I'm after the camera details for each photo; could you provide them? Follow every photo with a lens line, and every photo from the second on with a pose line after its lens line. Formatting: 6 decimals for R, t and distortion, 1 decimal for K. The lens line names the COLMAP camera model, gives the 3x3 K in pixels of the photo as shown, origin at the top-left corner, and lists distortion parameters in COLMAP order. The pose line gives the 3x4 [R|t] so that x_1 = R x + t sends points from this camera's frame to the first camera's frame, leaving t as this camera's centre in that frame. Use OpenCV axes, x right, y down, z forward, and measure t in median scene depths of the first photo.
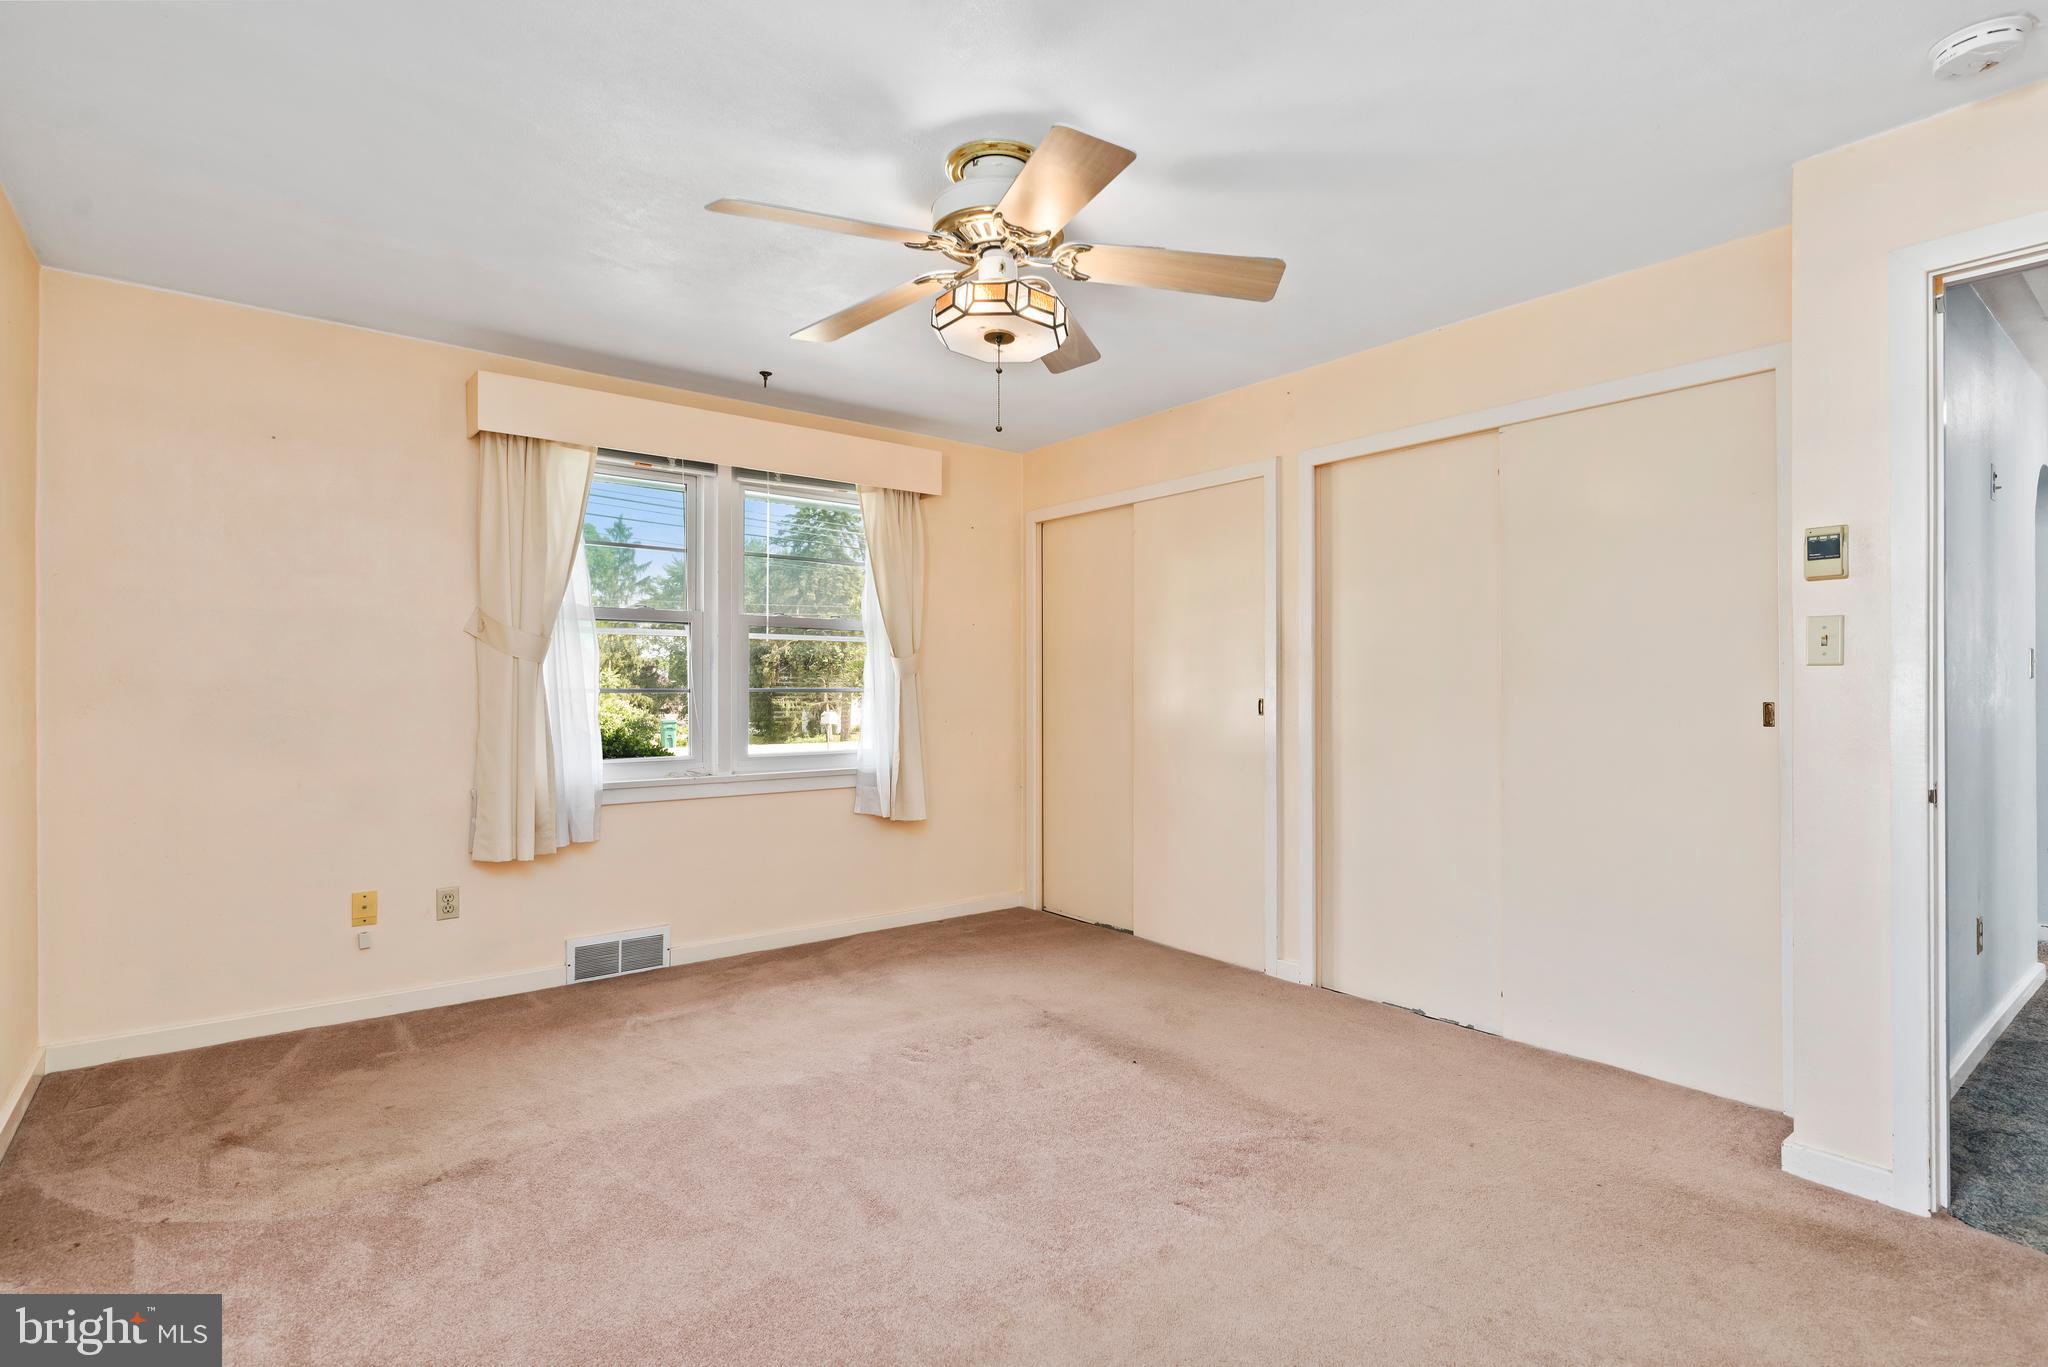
lens RADIAL K [[995.7, 0, 1024.0], [0, 995.7, 683.5], [0, 0, 1]] dist [0.001869, 0.000546]
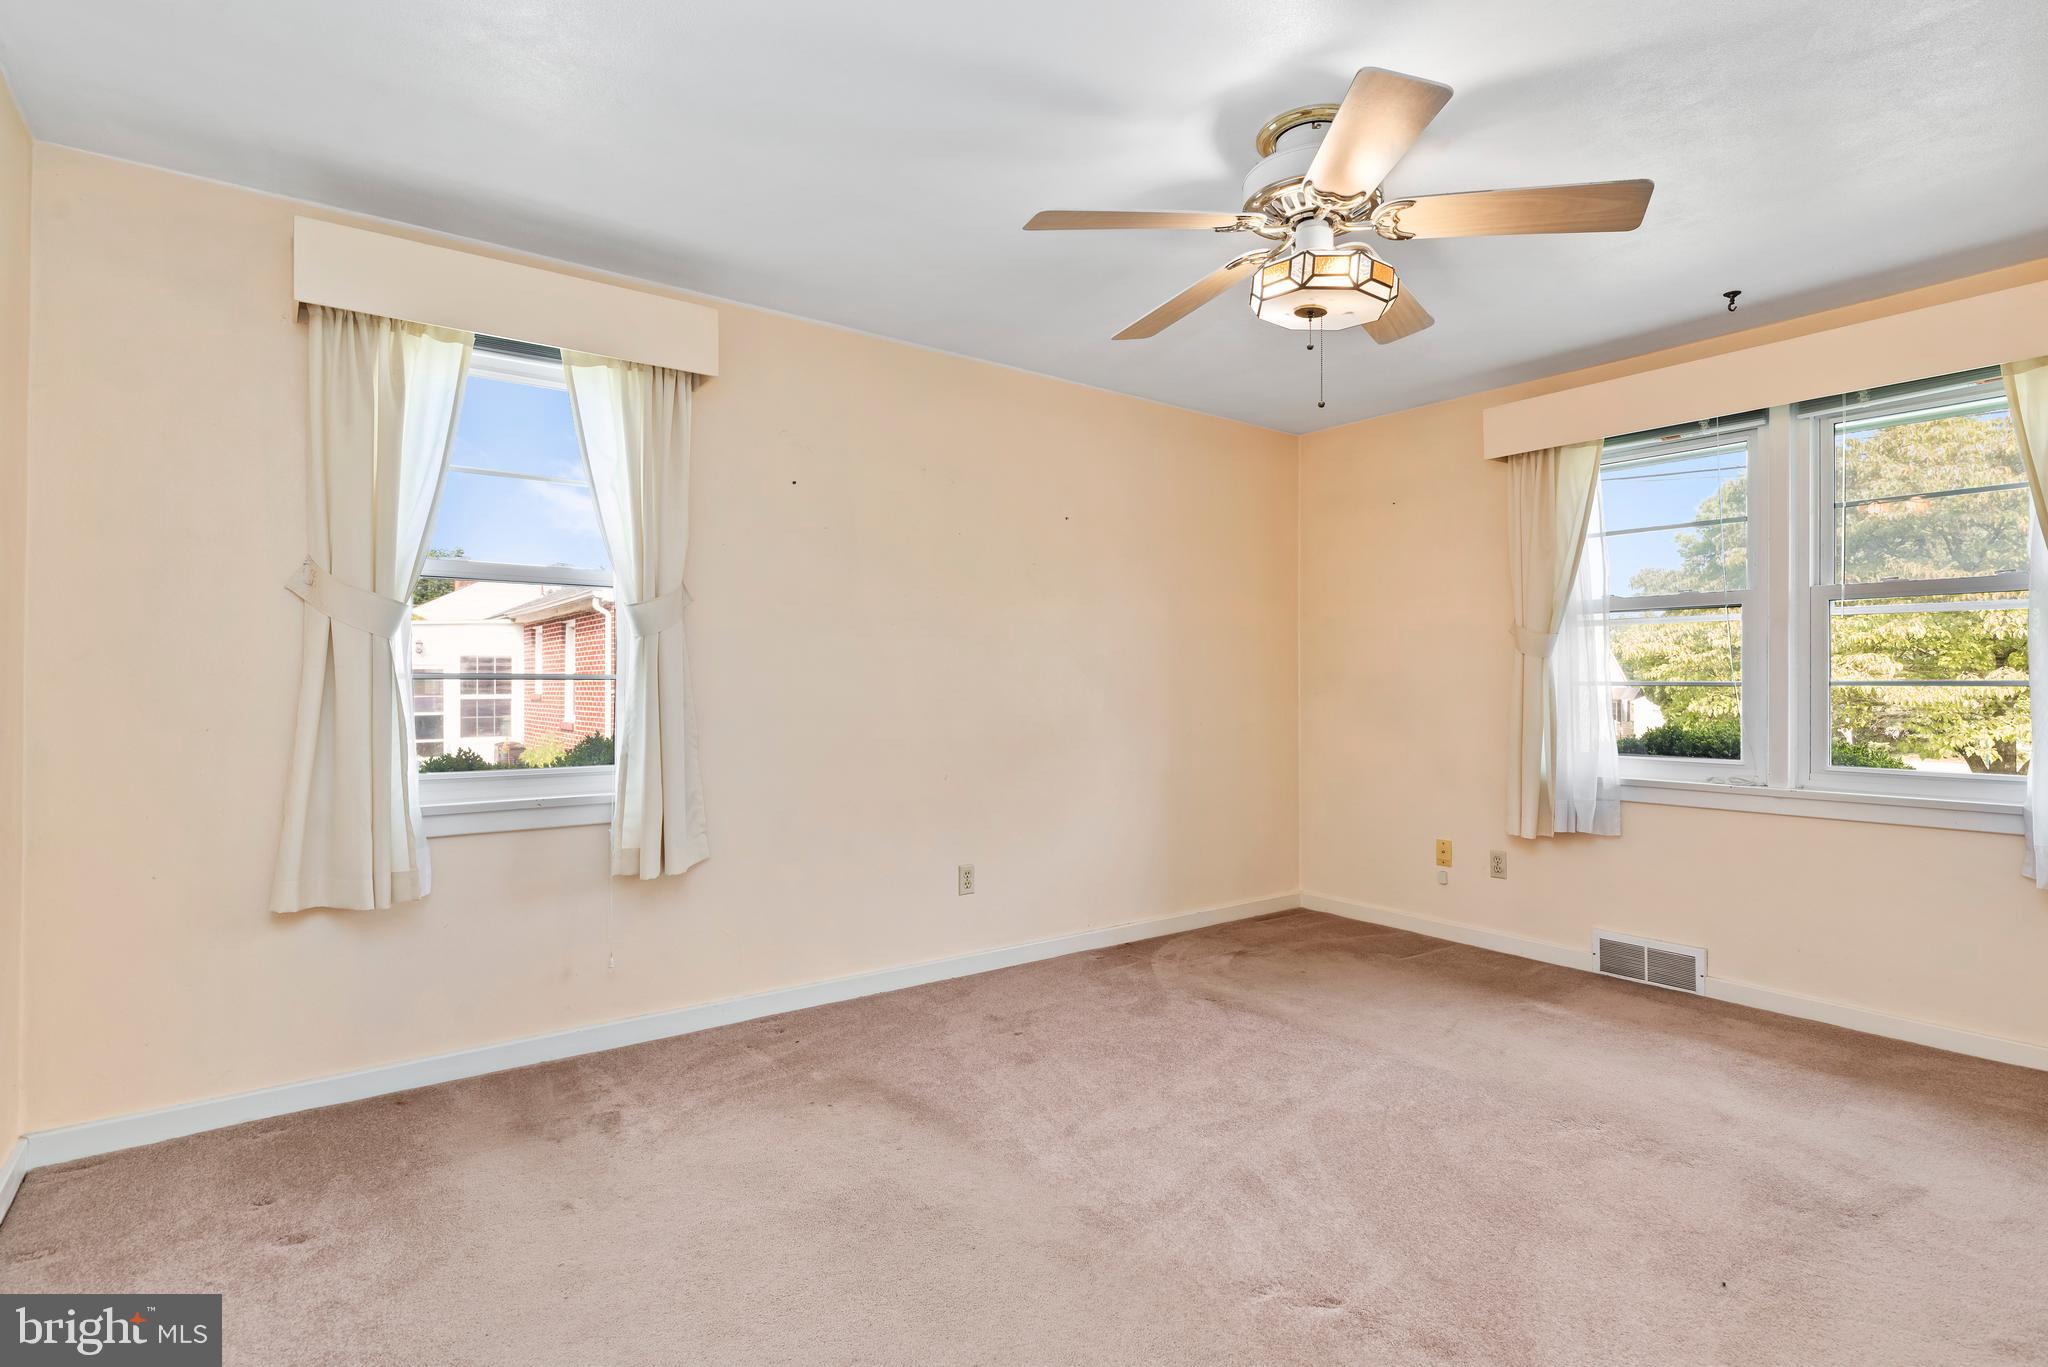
lens RADIAL K [[1003.3, 0, 1055.8], [0, 1003.3, 670.8], [0, 0, 1]] dist [-0.003181, 0.000188]
pose [[-0.015510, -0.014896, -0.999769, 0.594363], [0.004246, 0.999879, -0.014963, 0.007437], [0.999871, -0.004477, -0.015445, 0.481918]]
